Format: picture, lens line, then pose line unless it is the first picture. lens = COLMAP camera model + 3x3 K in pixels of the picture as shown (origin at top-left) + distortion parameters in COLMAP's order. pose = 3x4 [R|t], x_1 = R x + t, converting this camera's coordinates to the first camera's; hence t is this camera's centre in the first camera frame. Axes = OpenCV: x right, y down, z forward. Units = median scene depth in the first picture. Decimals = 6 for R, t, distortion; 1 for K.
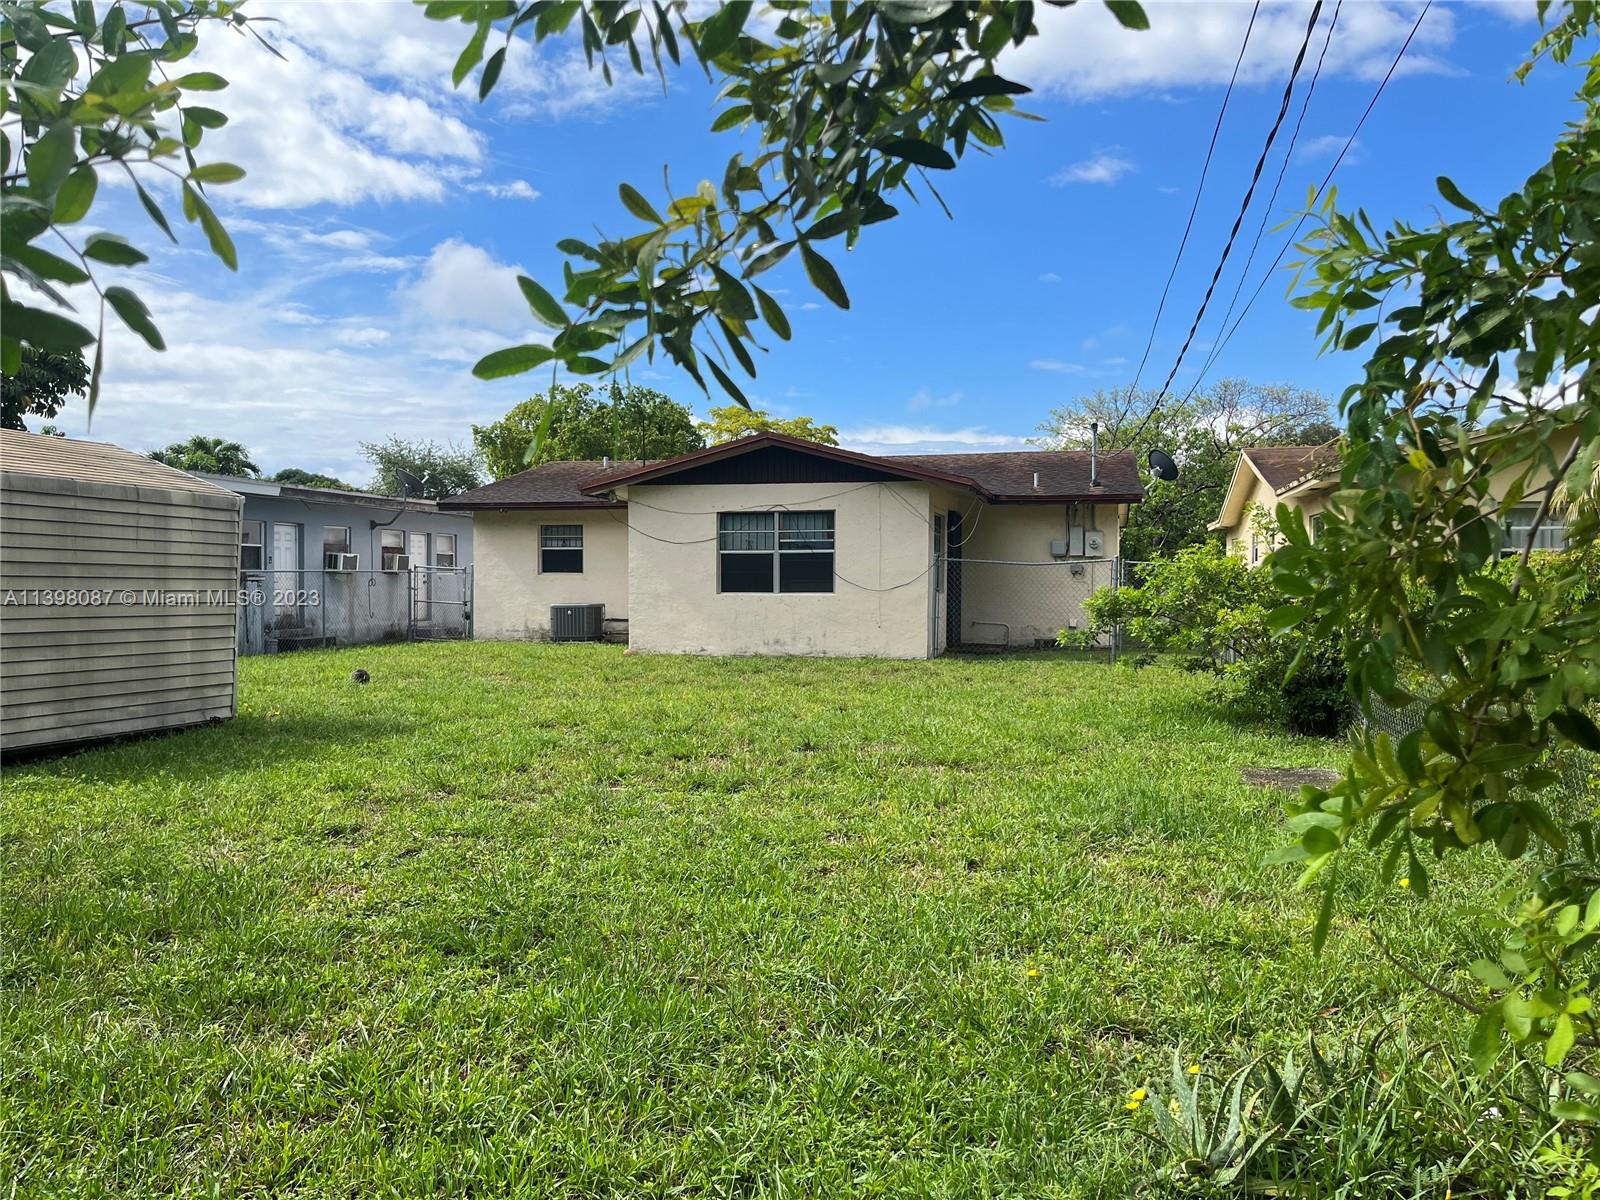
lens RADIAL K [[1200.4, 0, 800.0], [0, 1200.4, 600.0], [0, 0, 1]] dist [0.067887, -0.091794]
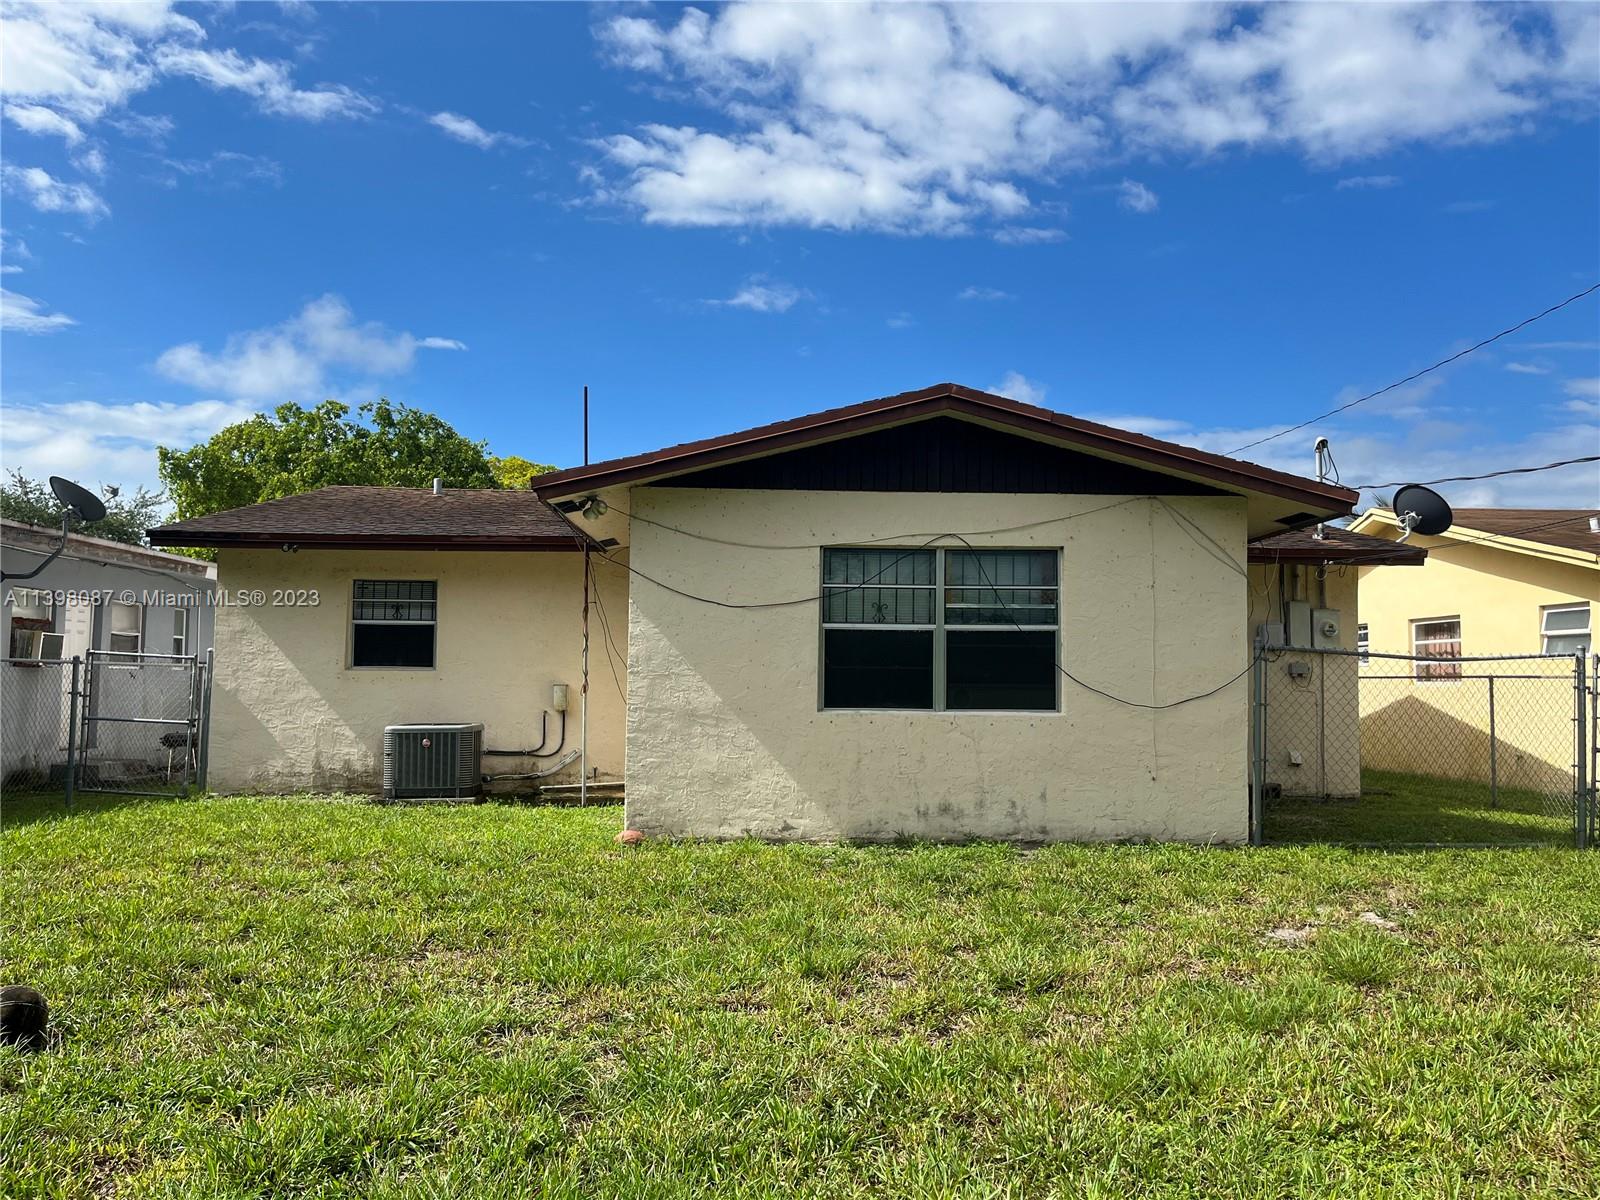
lens RADIAL K [[1200.4, 0, 800.0], [0, 1200.4, 600.0], [0, 0, 1]] dist [0.067887, -0.091794]
pose [[0.964376, 0.026760, 0.263178, -0.176533], [-0.004287, 0.996321, -0.085595, -0.007109], [-0.264500, 0.081418, 0.960943, 0.451457]]
